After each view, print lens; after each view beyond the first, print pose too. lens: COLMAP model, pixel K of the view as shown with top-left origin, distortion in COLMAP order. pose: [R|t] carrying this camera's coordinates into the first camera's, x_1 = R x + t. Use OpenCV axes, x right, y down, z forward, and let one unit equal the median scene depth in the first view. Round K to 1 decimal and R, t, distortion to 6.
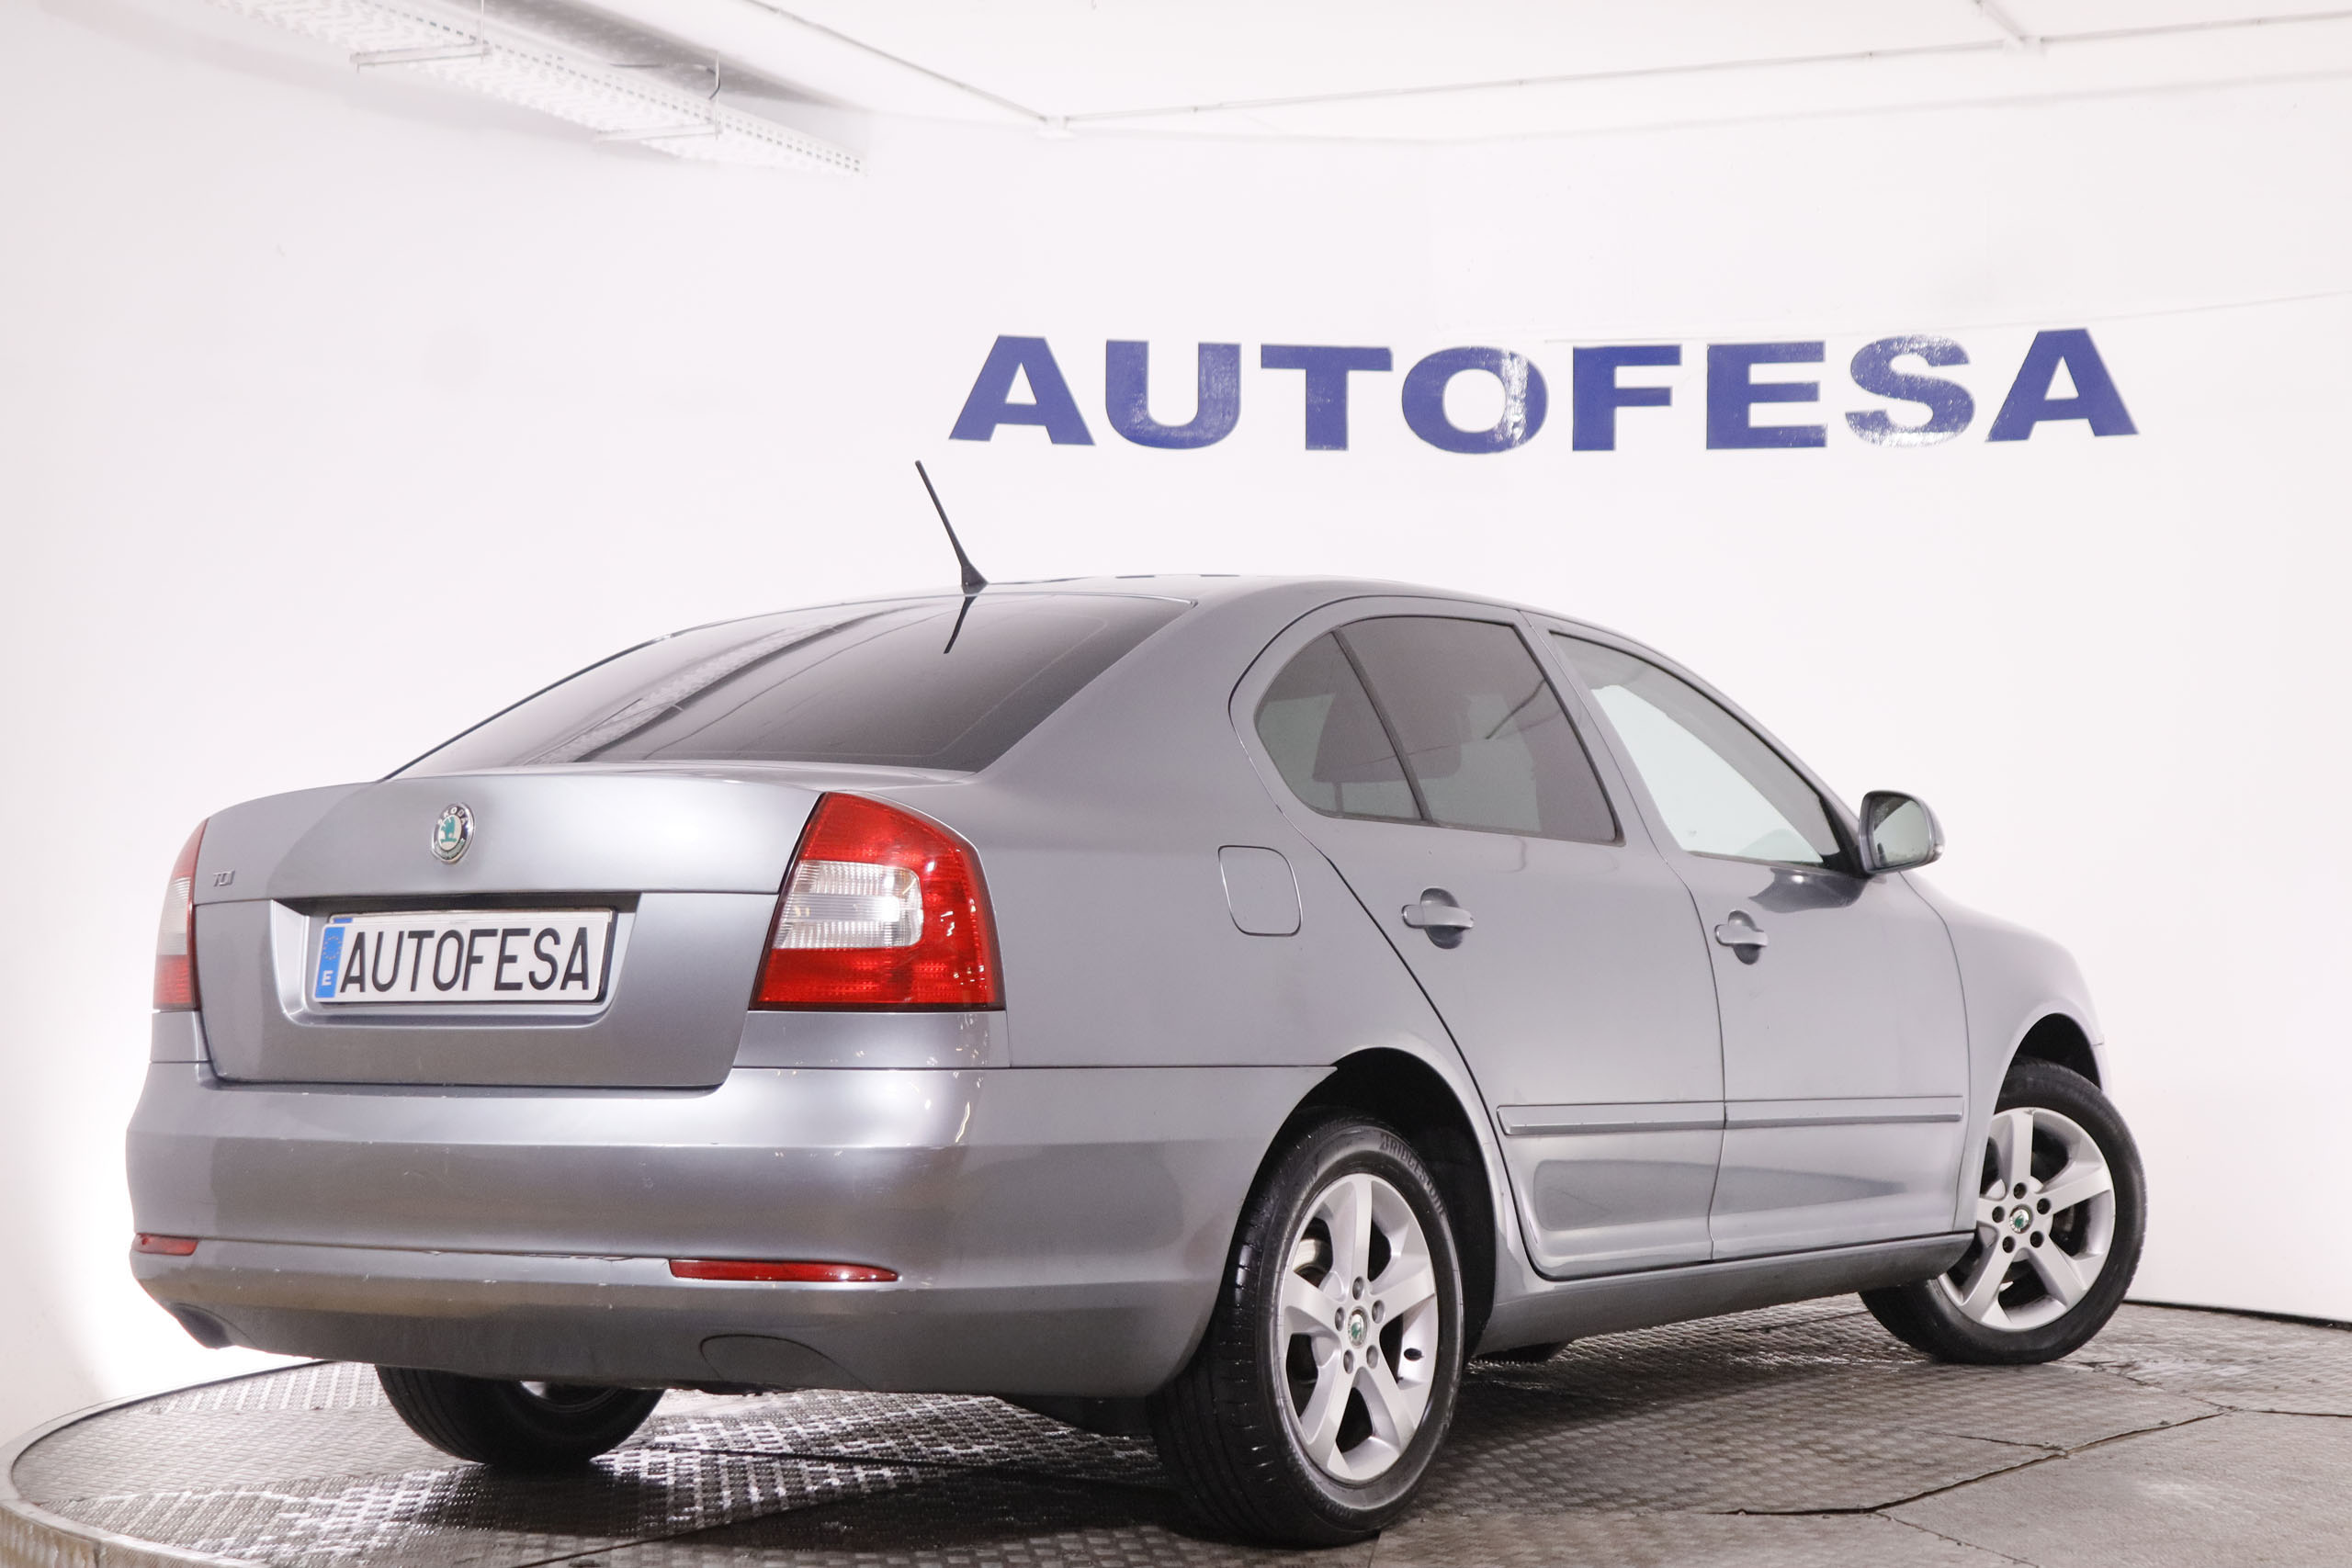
lens RADIAL K [[4289.6, 0, 1176.0], [0, 4289.6, 784.0], [0, 0, 1]] dist [-0.002182, -0.135526]
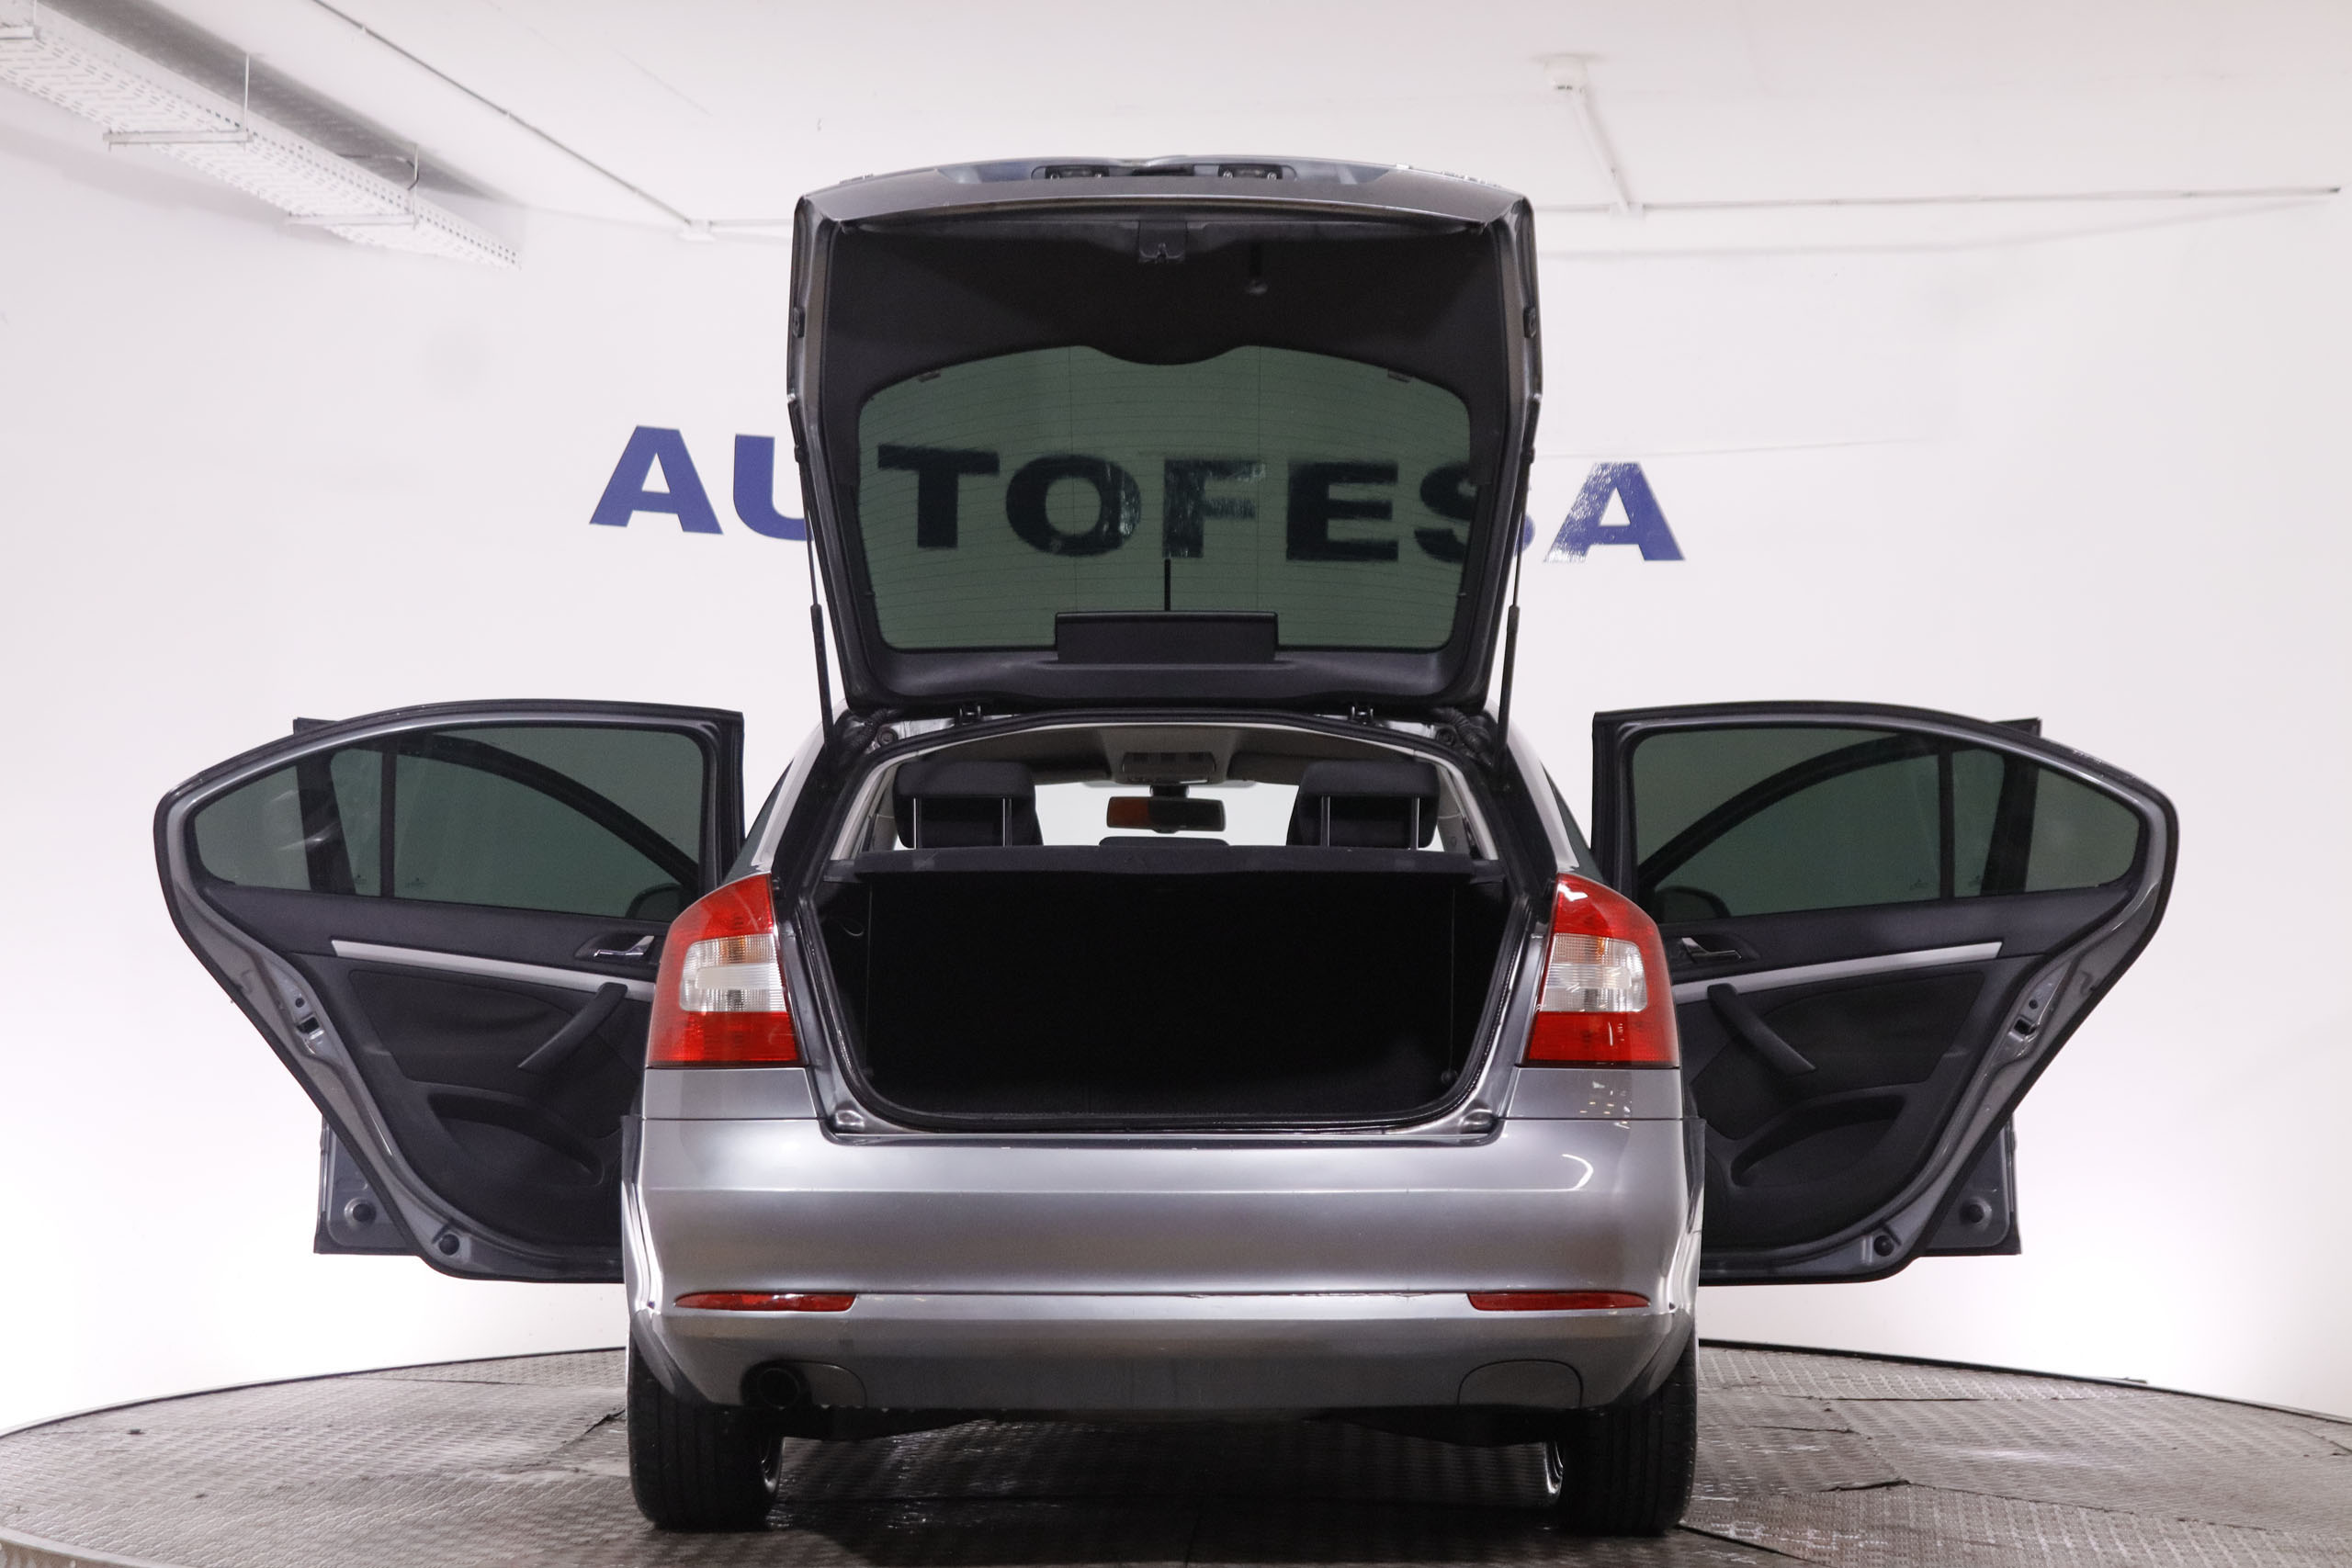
lens RADIAL K [[4289.6, 0, 1176.0], [0, 4289.6, 784.0], [0, 0, 1]] dist [-0.002182, -0.135526]
pose [[0.969214, 0.022400, 0.245198, -0.179699], [-0.019043, 0.999690, -0.016054, -0.003400], [-0.245482, 0.010891, 0.969340, -0.046546]]
